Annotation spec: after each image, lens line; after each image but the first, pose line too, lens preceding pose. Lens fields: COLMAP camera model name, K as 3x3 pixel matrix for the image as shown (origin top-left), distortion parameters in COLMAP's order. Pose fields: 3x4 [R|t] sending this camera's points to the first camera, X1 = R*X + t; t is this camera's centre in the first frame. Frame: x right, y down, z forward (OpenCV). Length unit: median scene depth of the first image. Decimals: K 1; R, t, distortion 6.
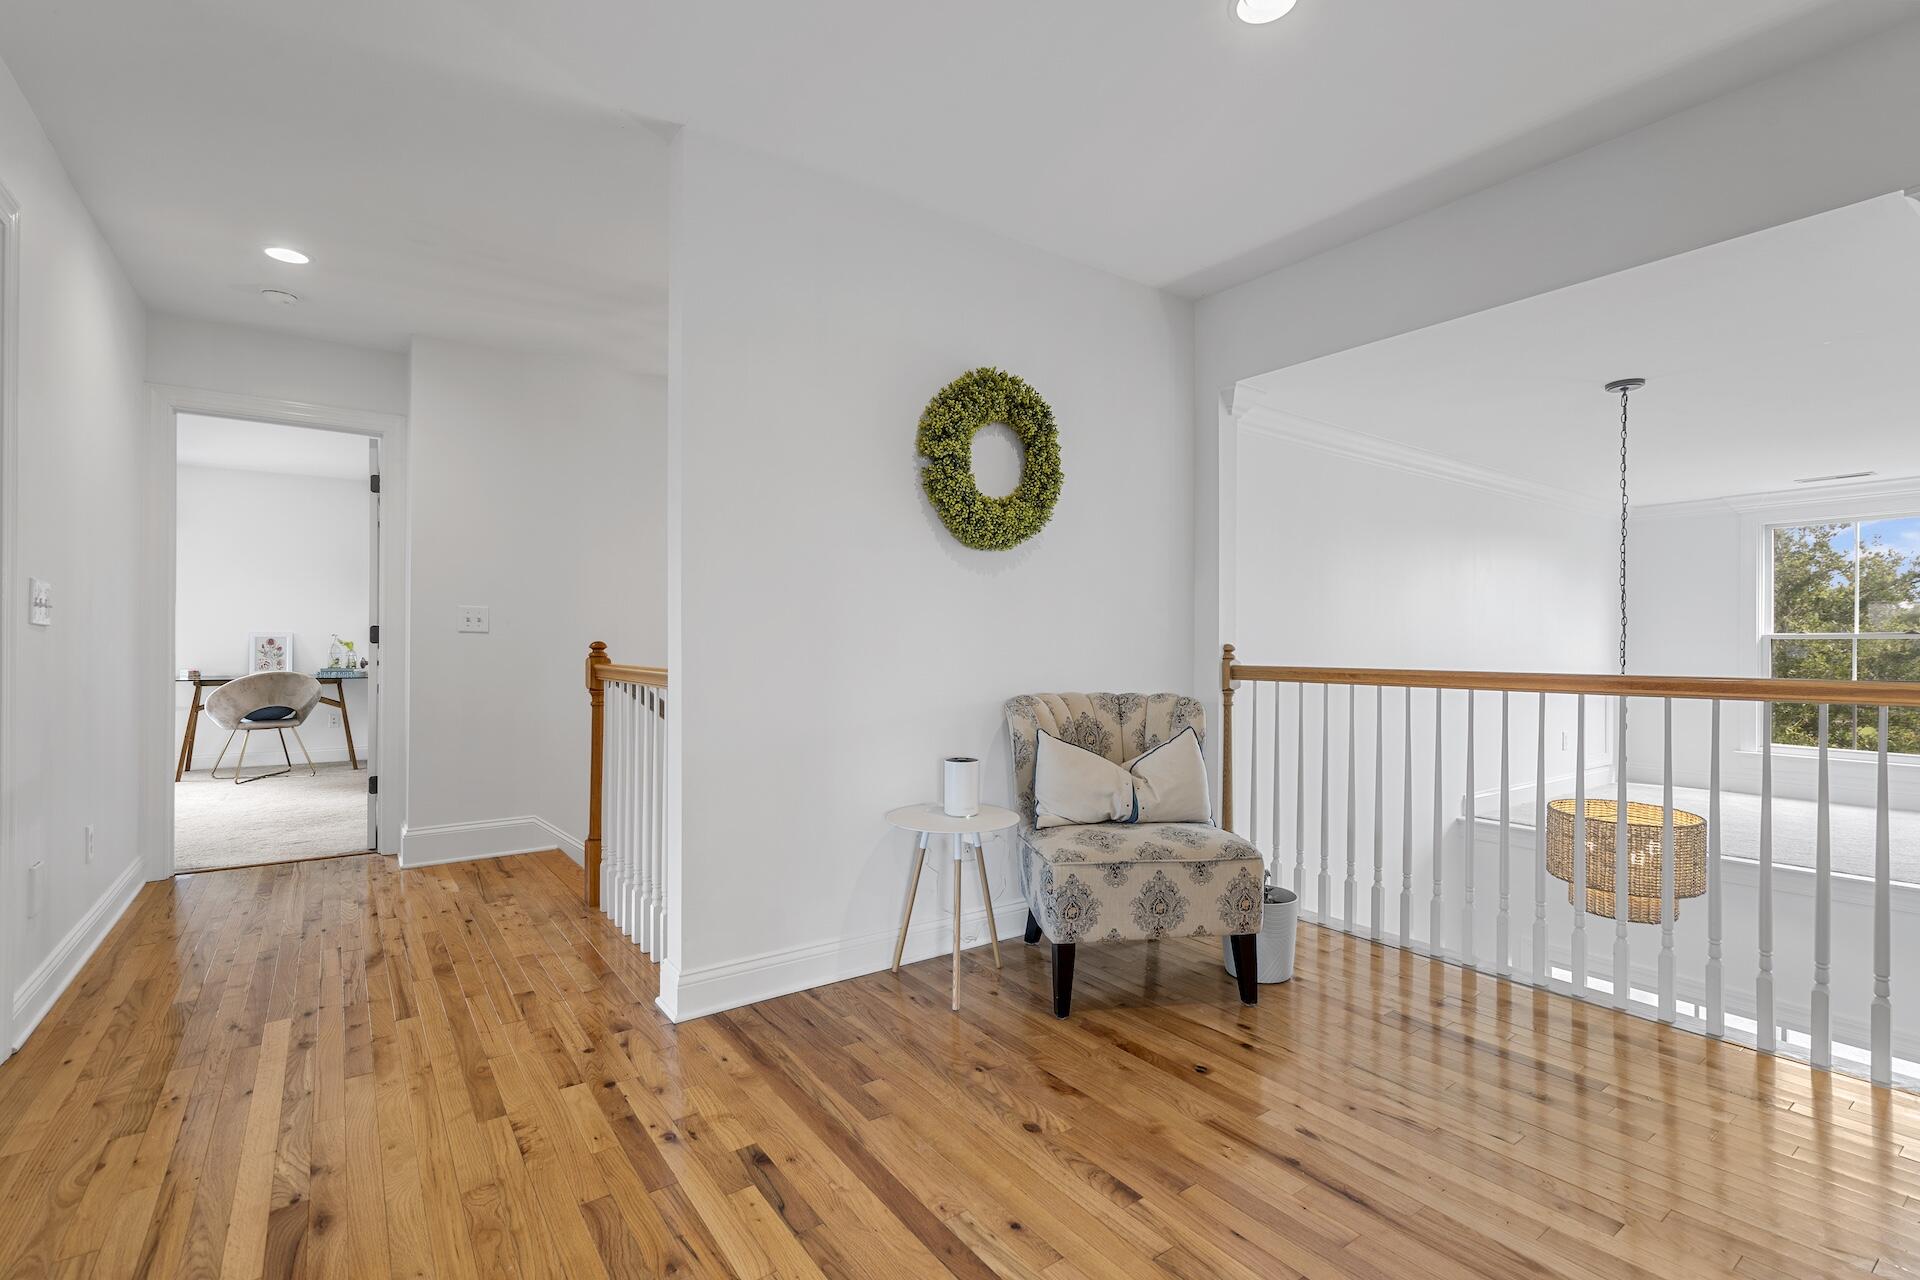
lens RADIAL K [[869.9, 0, 956.4], [0, 869.9, 640.9], [0, 0, 1]] dist [-0.009582, 0.003311]
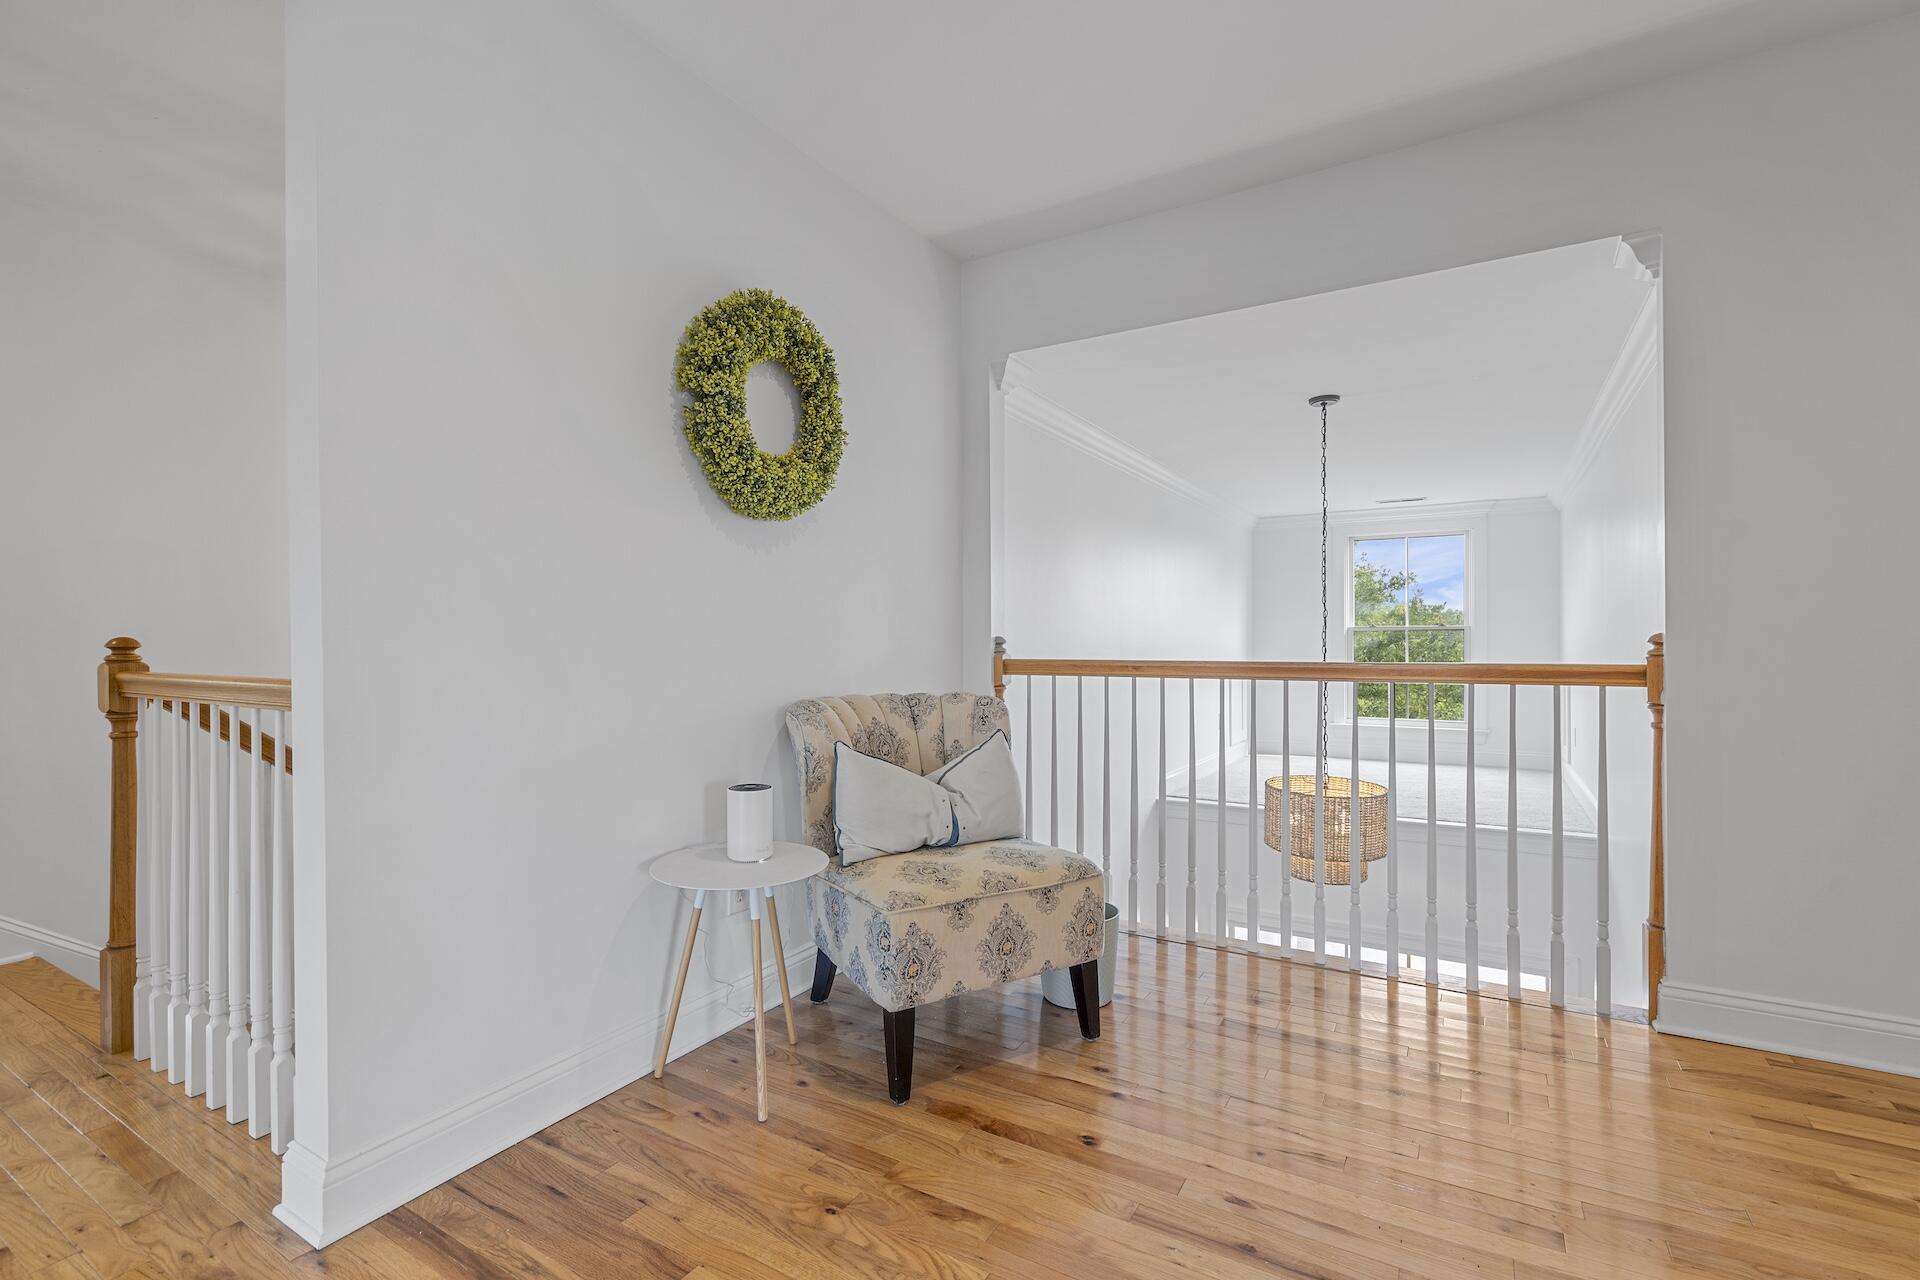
lens RADIAL K [[869.9, 0, 960.7], [0, 869.9, 639.5], [0, 0, 1]] dist [-0.009582, 0.003311]
pose [[0.918454, -0.006849, 0.395469, -0.117240], [0.005332, 0.999974, 0.004935, 0.002754], [-0.395492, -0.002424, 0.918466, 0.203222]]
